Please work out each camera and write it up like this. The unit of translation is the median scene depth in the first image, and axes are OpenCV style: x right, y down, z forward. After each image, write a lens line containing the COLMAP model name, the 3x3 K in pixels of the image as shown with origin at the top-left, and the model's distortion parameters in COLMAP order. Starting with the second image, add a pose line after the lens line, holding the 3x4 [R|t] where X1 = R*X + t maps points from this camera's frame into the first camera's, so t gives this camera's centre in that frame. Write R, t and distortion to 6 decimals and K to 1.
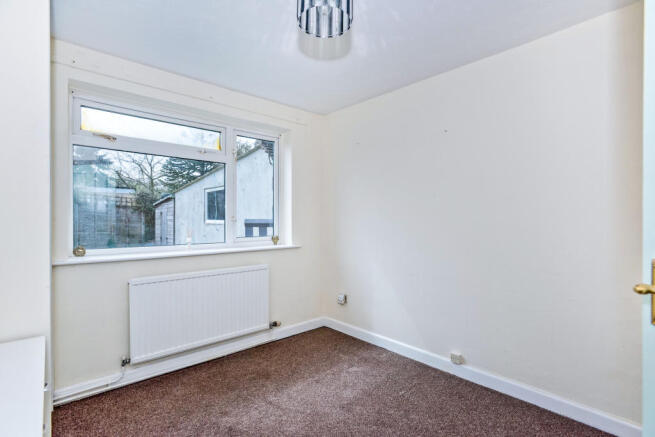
lens RADIAL K [[319.8, 0, 327.4], [0, 319.8, 219.3], [0, 0, 1]] dist [-0.017303, 0.004851]
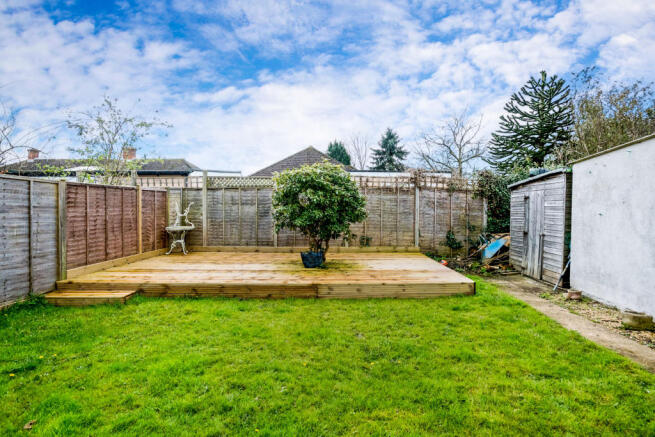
lens RADIAL K [[319.8, 0, 328.5], [0, 319.8, 215.4], [0, 0, 1]] dist [-0.017303, 0.004851]
pose [[0.701448, 0.024313, -0.712306, -0.299491], [-0.005680, 0.999577, 0.028526, 0.001308], [0.712698, -0.015964, 0.701289, 0.186380]]
